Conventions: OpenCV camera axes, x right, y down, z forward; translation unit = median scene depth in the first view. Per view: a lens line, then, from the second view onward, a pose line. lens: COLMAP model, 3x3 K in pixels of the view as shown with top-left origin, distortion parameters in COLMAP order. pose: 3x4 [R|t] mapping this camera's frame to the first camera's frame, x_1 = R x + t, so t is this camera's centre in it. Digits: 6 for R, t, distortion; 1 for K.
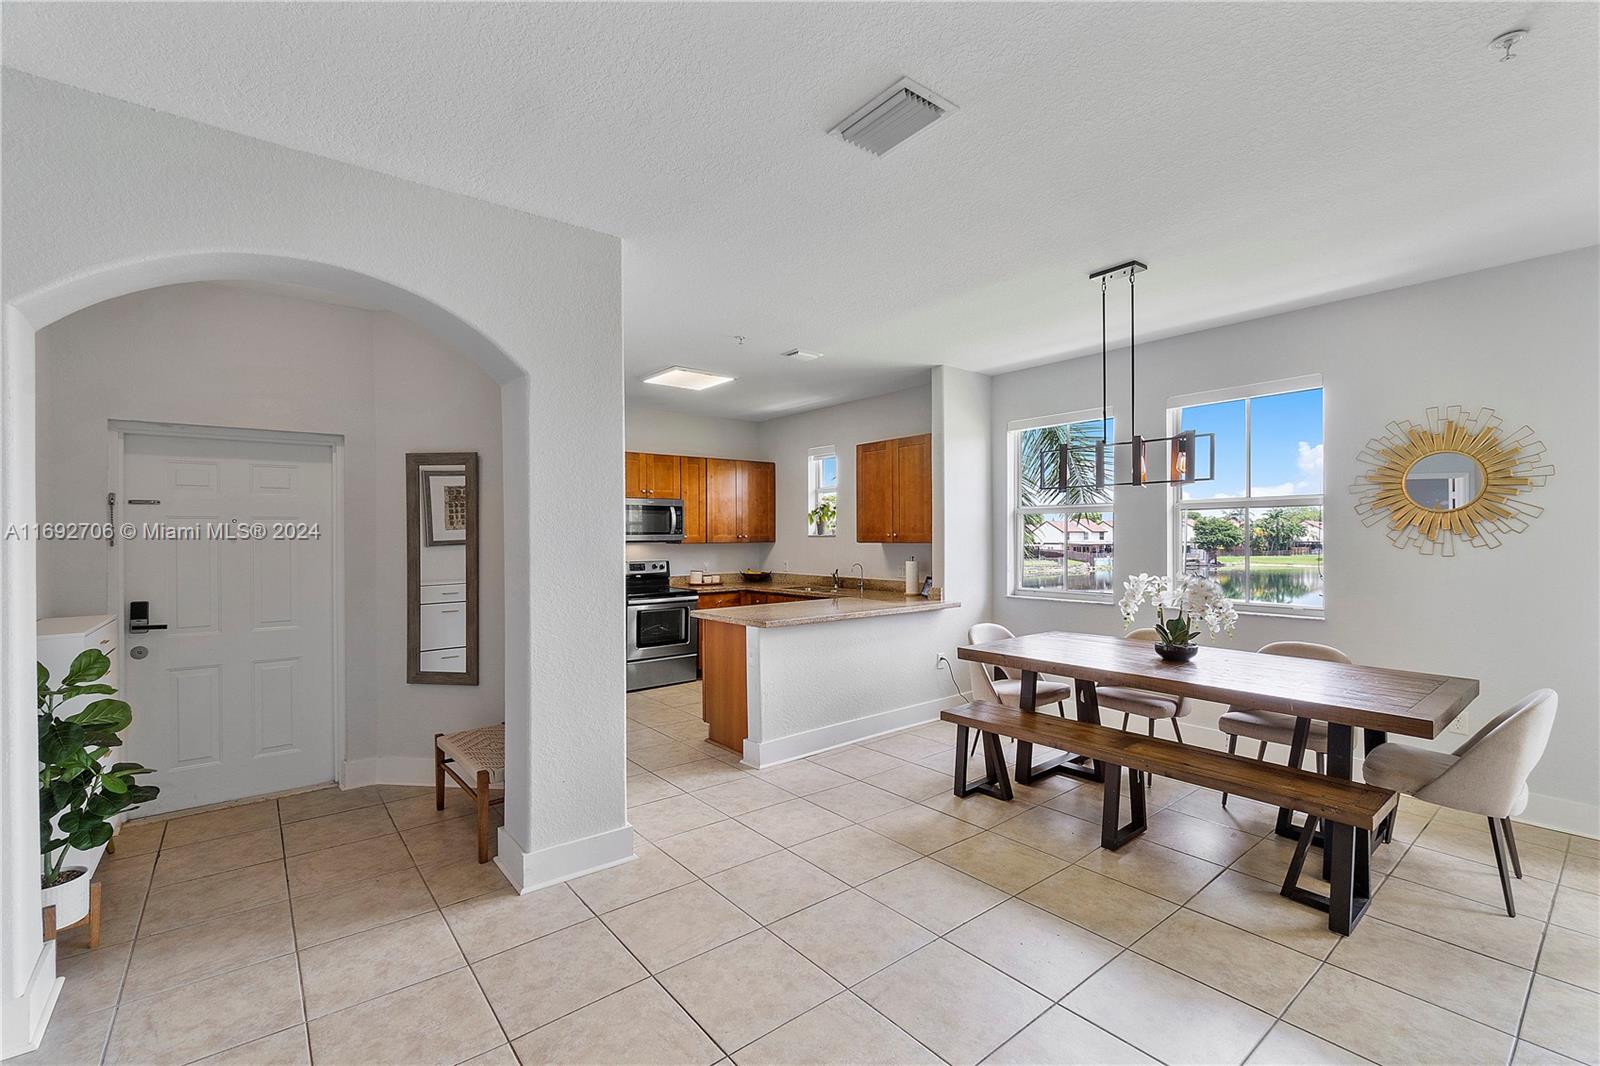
lens RADIAL K [[694.8, 0, 795.1], [0, 694.8, 517.5], [0, 0, 1]] dist [-0.001717, 0.000432]
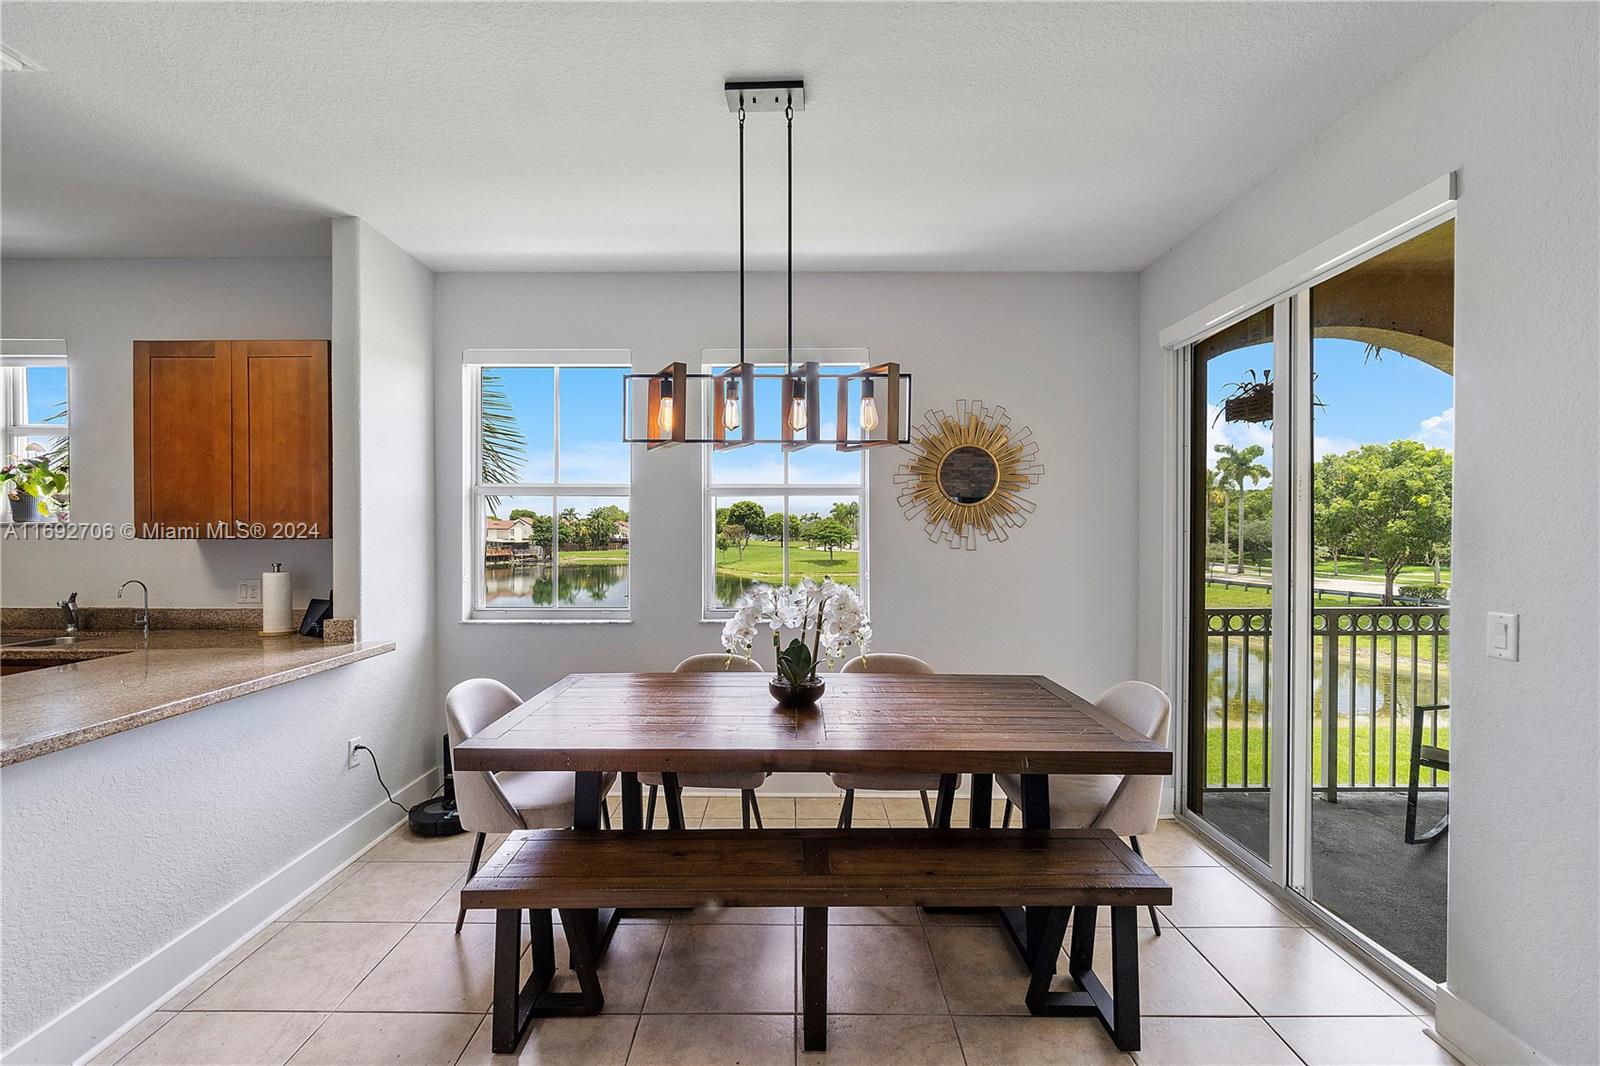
lens RADIAL K [[694.8, 0, 797.4], [0, 694.8, 540.9], [0, 0, 1]] dist [-0.001717, 0.000432]
pose [[0.629981, -0.003629, 0.776602, 0.002458], [-0.025678, 0.999345, 0.025501, 0.011900], [-0.776186, -0.036007, 0.629476, 0.284806]]
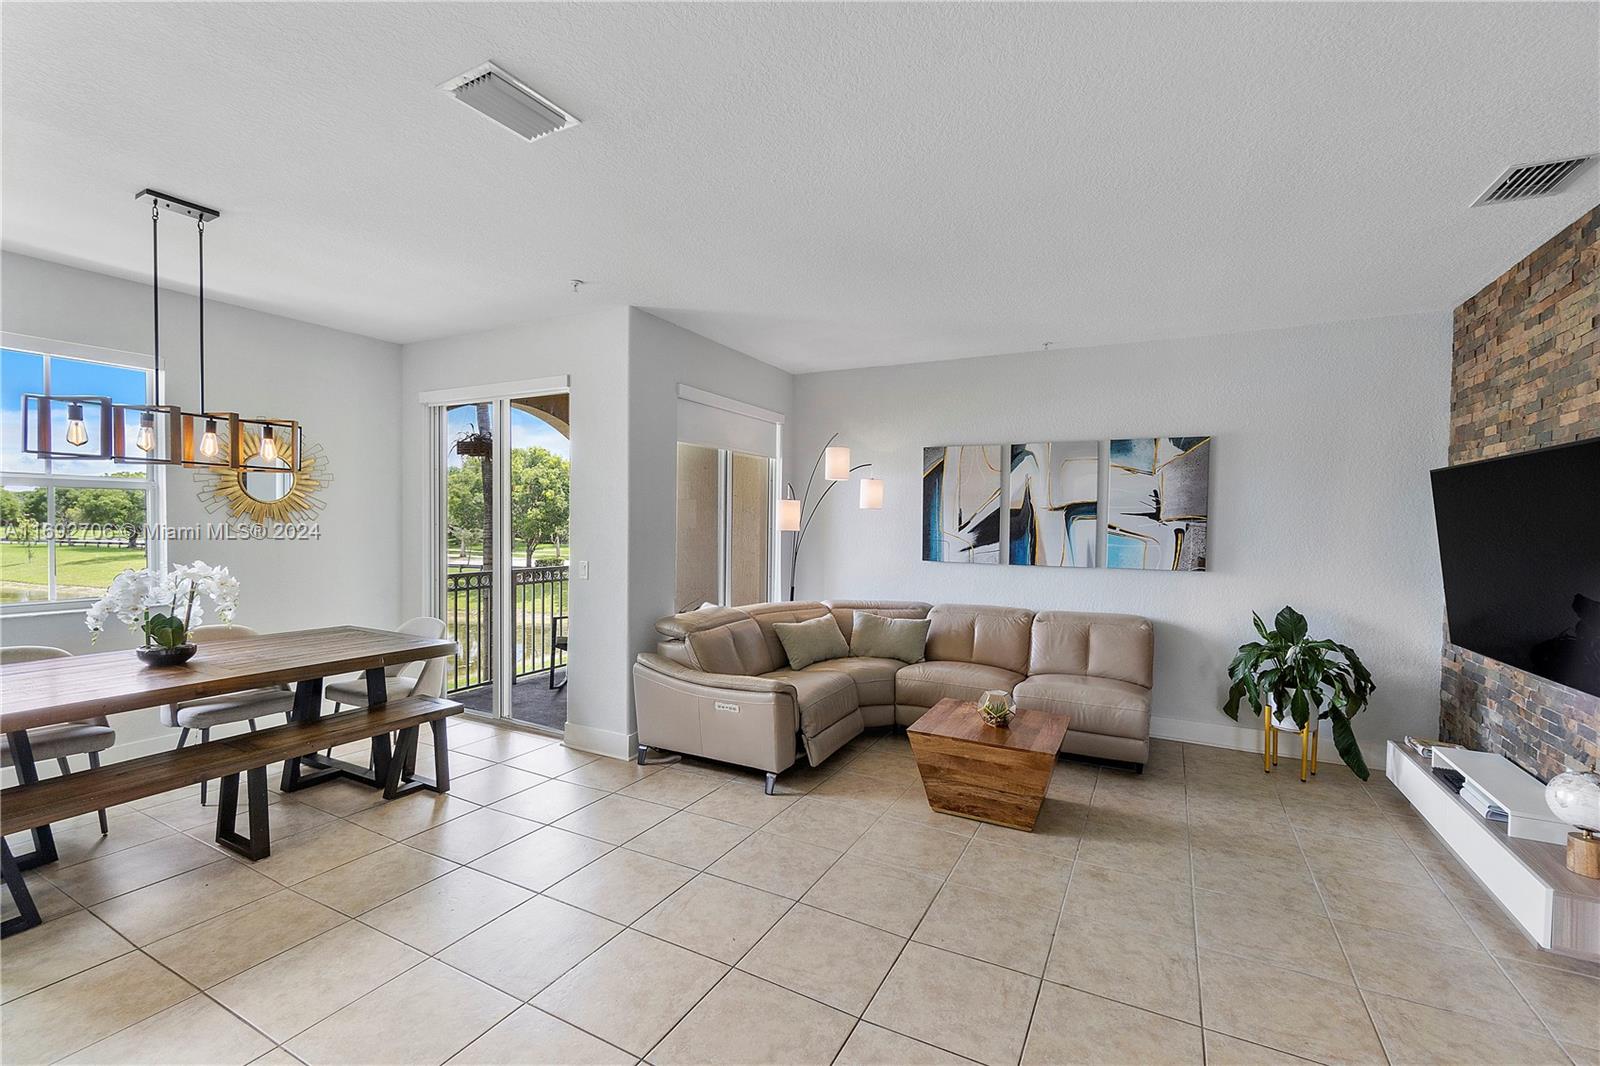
lens RADIAL K [[694.8, 0, 813.5], [0, 694.8, 541.6], [0, 0, 1]] dist [-0.001717, 0.000432]
pose [[-0.404426, -0.027161, 0.914167, -0.294252], [-0.038277, 0.999186, 0.012754, 0.004374], [-0.913770, -0.029834, -0.405136, 0.309099]]
